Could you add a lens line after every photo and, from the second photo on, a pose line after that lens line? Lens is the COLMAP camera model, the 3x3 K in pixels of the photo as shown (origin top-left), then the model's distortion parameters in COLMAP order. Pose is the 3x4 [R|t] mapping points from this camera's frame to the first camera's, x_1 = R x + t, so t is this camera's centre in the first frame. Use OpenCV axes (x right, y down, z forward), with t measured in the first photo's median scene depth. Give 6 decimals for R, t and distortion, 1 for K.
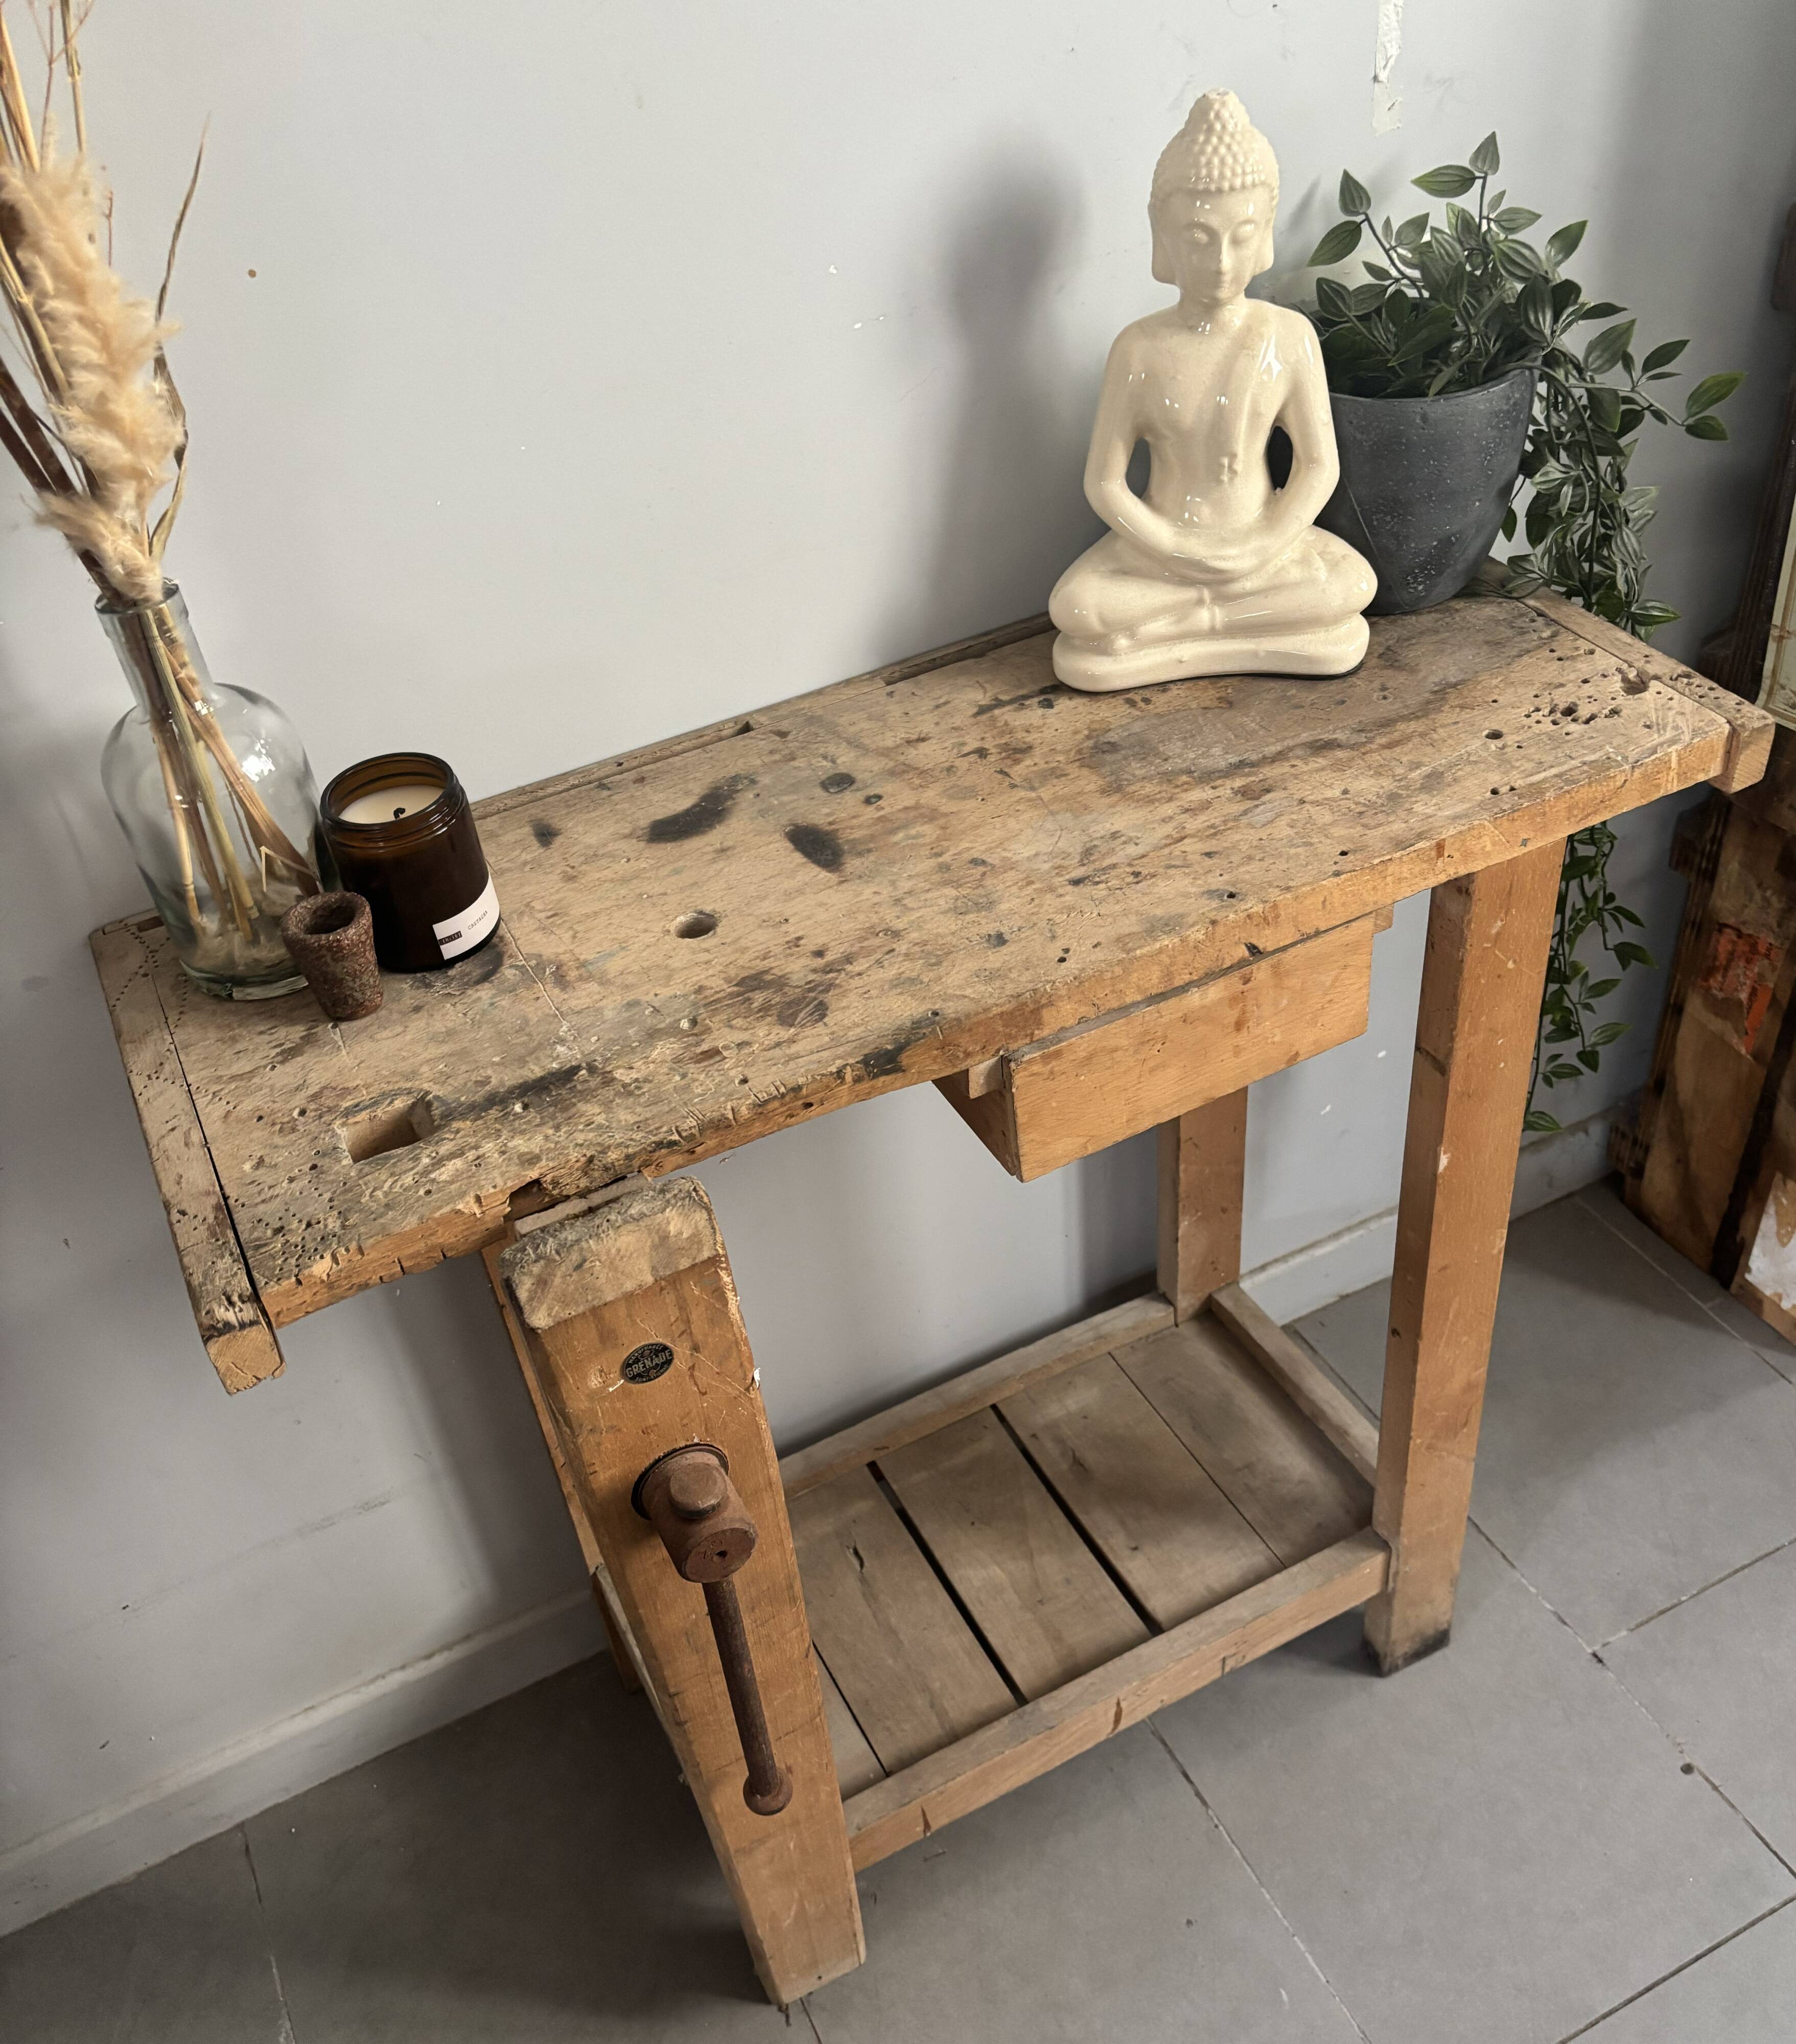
lens RADIAL K [[1915.1, 0, 917.1], [0, 1915.1, 1128.8], [0, 0, 1]] dist [0.038802, 0.000000]
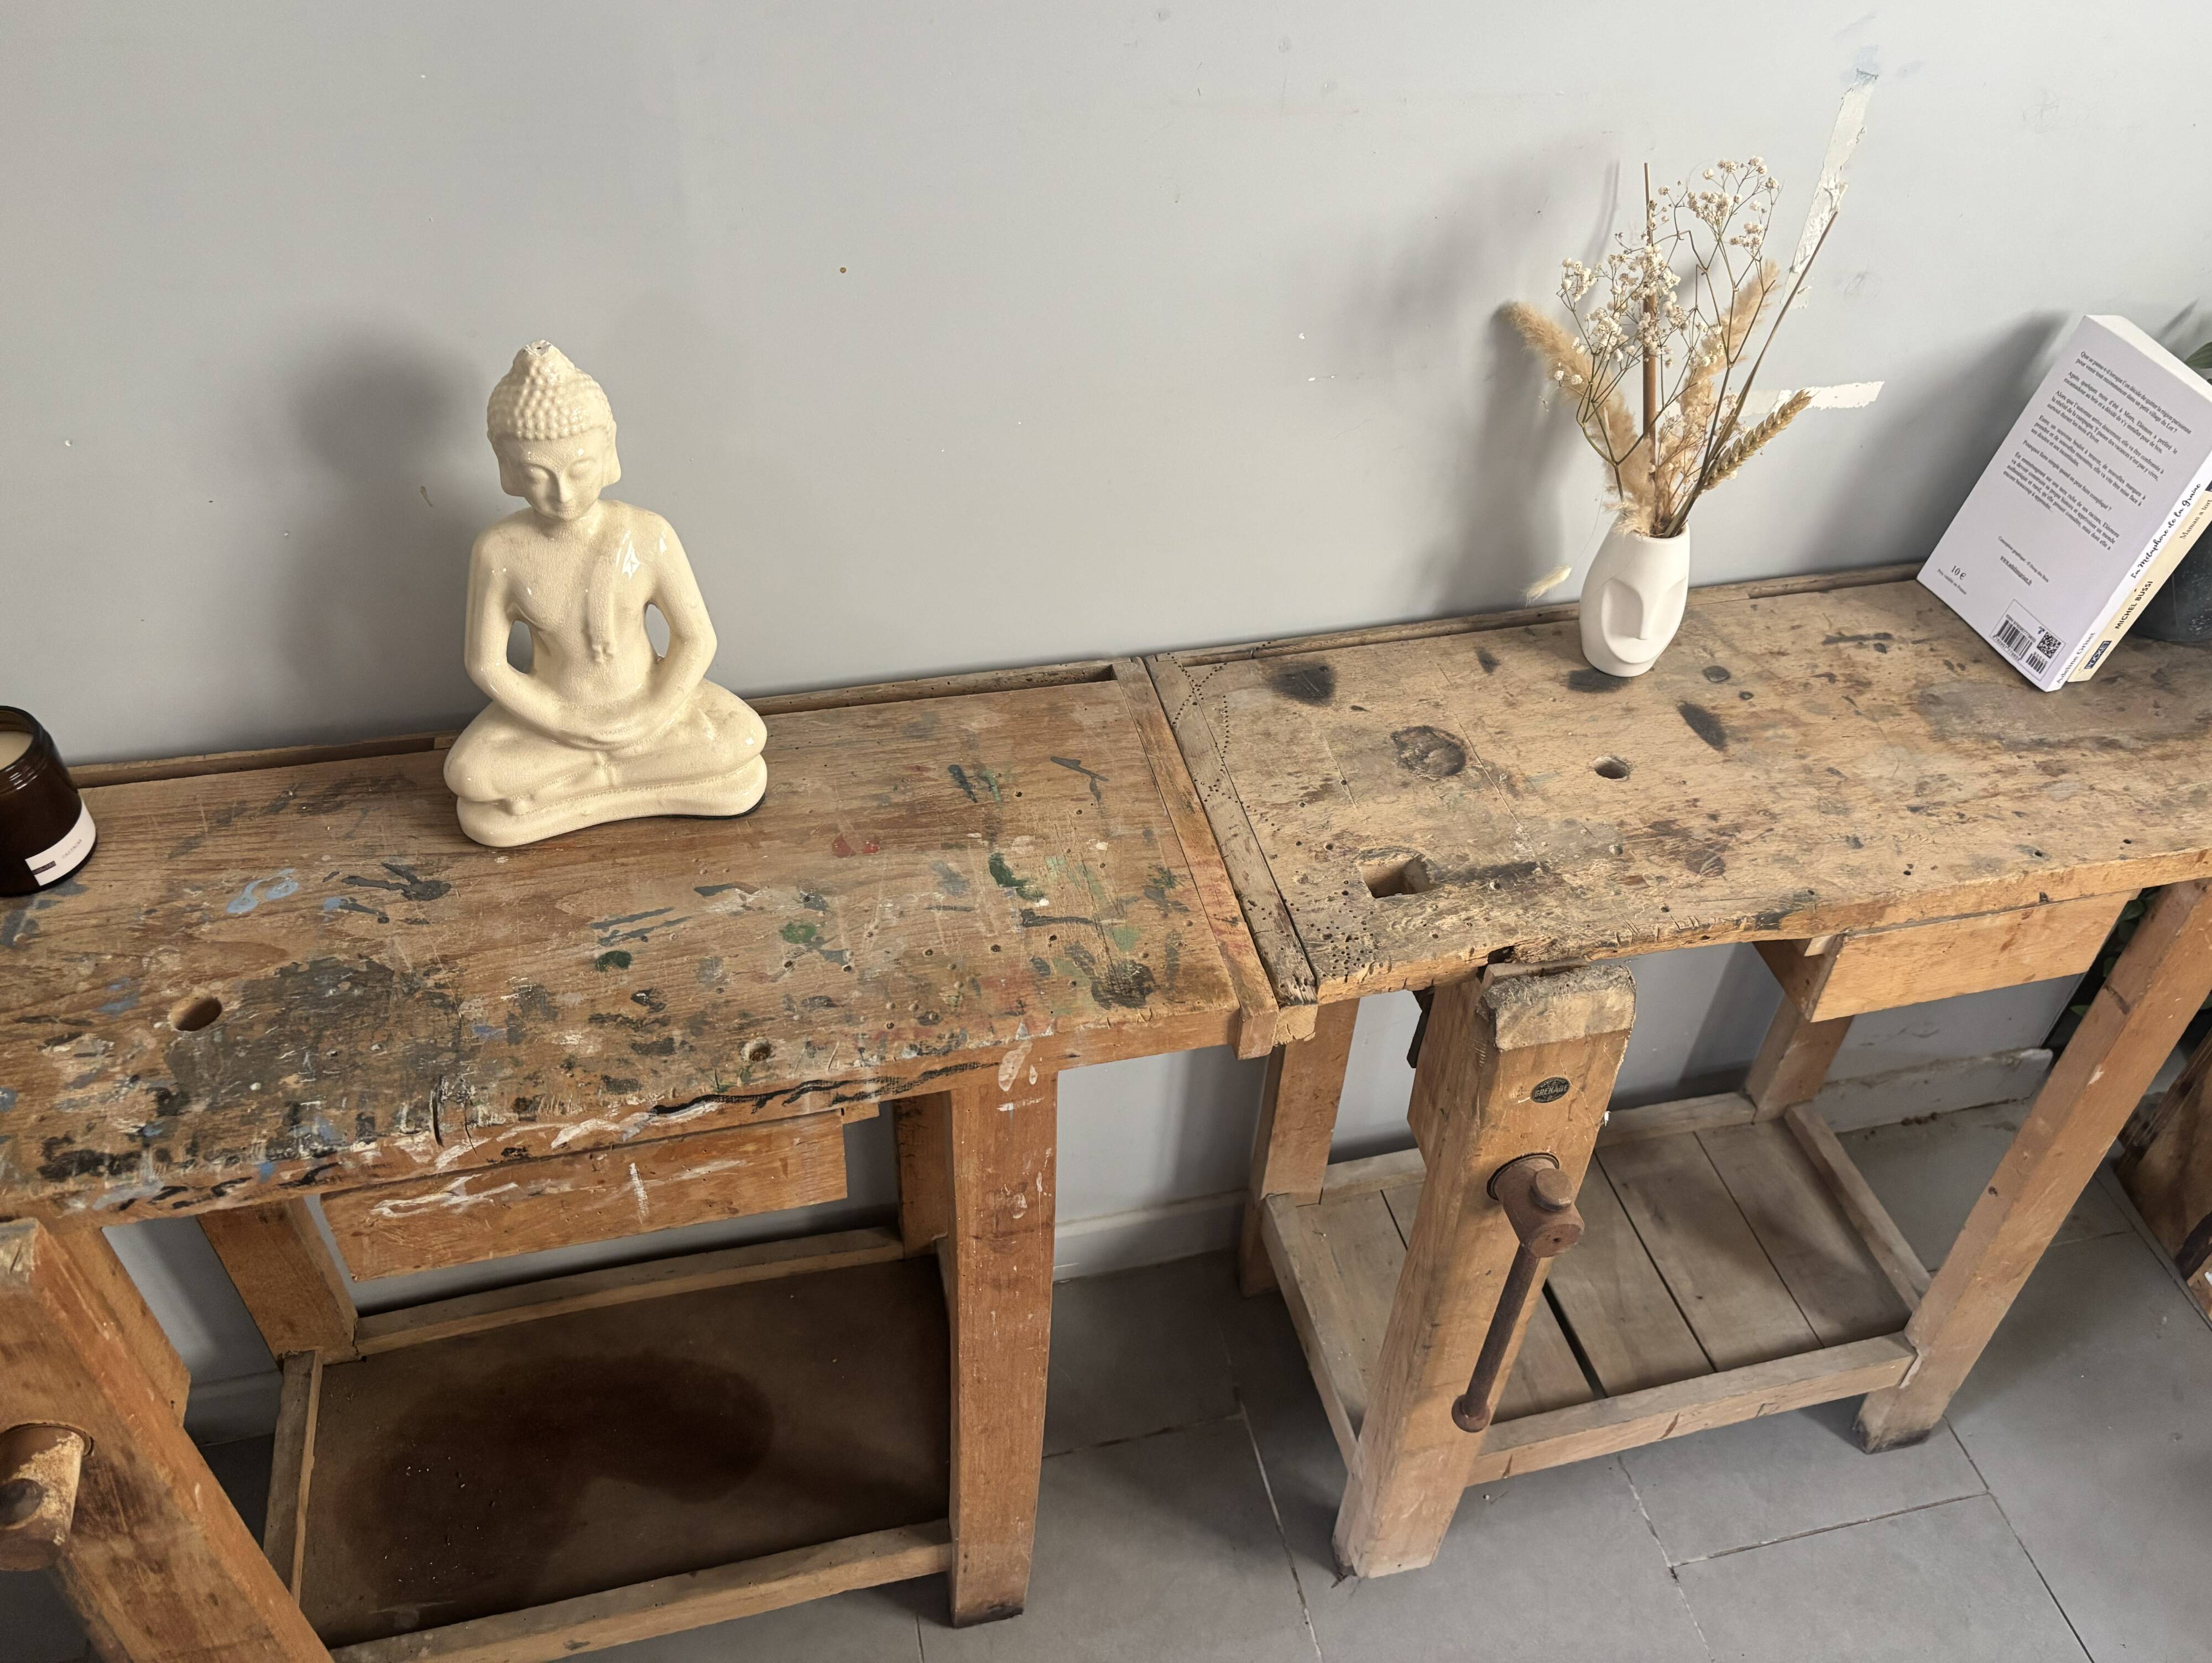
lens RADIAL K [[1810.1, 0, 1163.2], [0, 1810.1, 800.9], [0, 0, 1]] dist [0.012039, 0.015543]
pose [[0.967050, 0.249229, -0.051954, -0.320224], [-0.248922, 0.968444, 0.012391, -0.022105], [0.053402, 0.000950, 0.998573, -0.231898]]
